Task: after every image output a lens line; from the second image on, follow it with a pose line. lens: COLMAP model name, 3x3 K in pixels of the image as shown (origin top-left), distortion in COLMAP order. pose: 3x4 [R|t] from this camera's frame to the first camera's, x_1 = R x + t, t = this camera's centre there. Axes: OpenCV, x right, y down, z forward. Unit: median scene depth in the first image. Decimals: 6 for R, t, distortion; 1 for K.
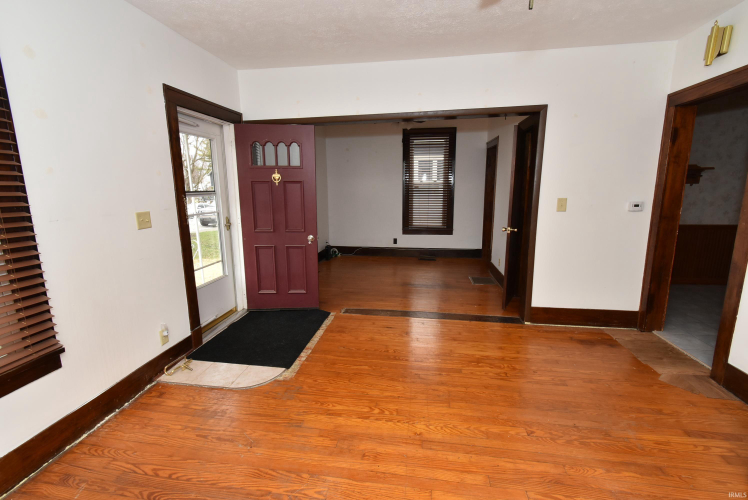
lens RADIAL K [[330.3, 0, 374.2], [0, 330.3, 251.2], [0, 0, 1]] dist [0.012468, -0.006904]
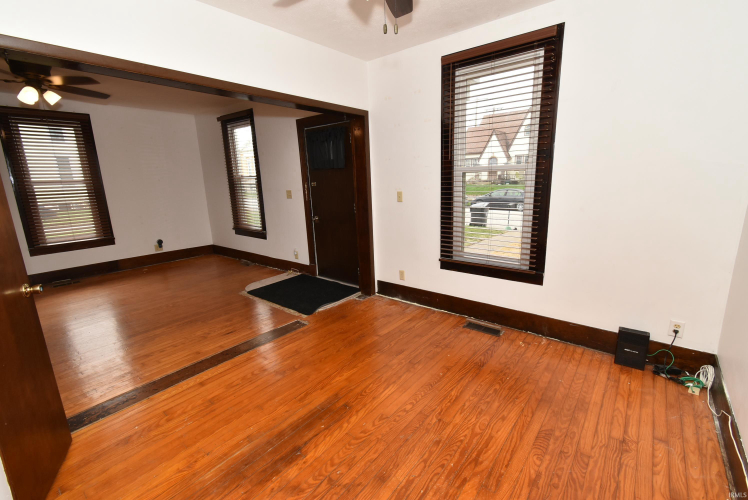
lens RADIAL K [[330.3, 0, 374.2], [0, 330.3, 251.2], [0, 0, 1]] dist [0.012468, -0.006904]
pose [[-0.511822, 0.216739, -0.831302, 0.541869], [-0.131435, 0.936505, 0.325091, -0.332260], [0.848978, 0.275651, -0.450837, 1.632672]]
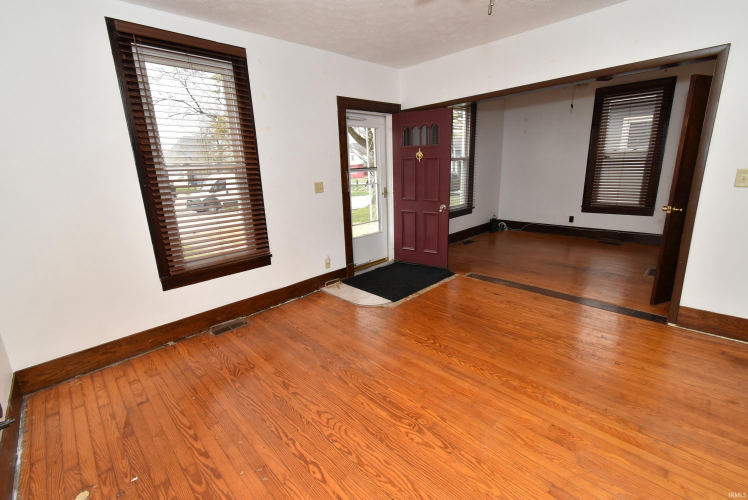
lens RADIAL K [[330.3, 0, 374.2], [0, 330.3, 251.2], [0, 0, 1]] dist [0.012468, -0.006904]
pose [[0.802992, 0.130157, -0.581604, 0.317243], [-0.084761, 0.990883, 0.104724, 0.013128], [0.589932, -0.034795, 0.806703, -0.088951]]
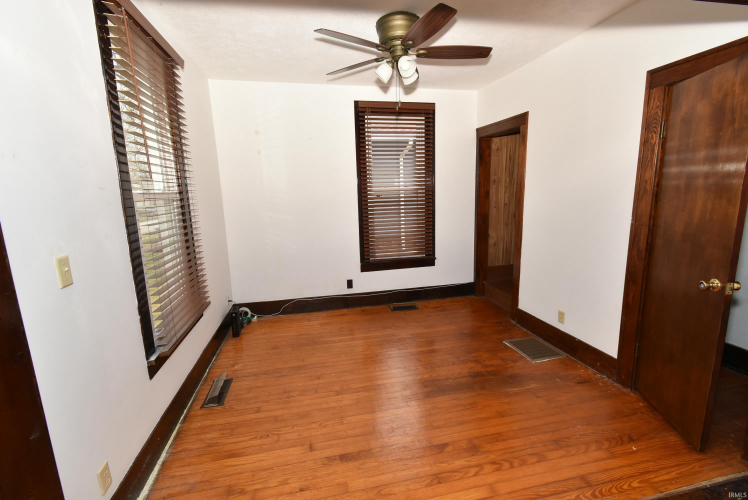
lens RADIAL K [[330.3, 0, 374.2], [0, 330.3, 251.2], [0, 0, 1]] dist [0.012468, -0.006904]
pose [[0.932595, -0.077772, 0.352446, -0.202755], [0.085588, 0.996309, -0.006623, -0.157820], [-0.350629, 0.036342, 0.935809, 0.756773]]
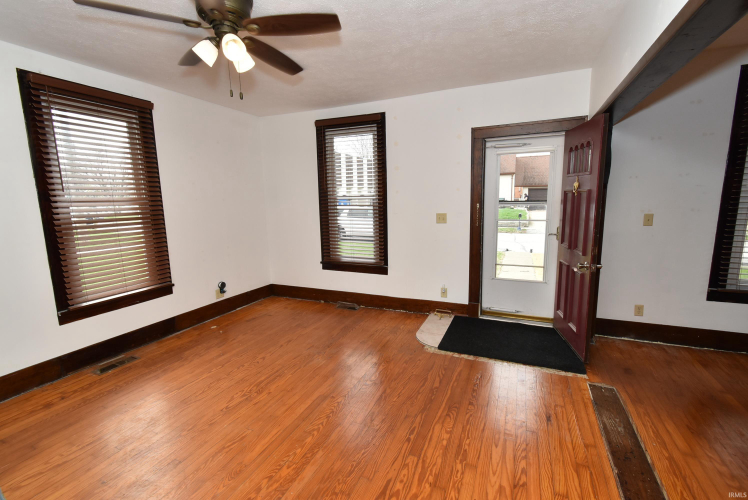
lens RADIAL K [[330.3, 0, 374.2], [0, 330.3, 251.2], [0, 0, 1]] dist [0.012468, -0.006904]
pose [[-0.263372, 0.171019, -0.949415, 0.659712], [-0.163329, 0.962048, 0.218603, -0.160404], [0.950768, 0.212640, -0.225444, 0.718329]]
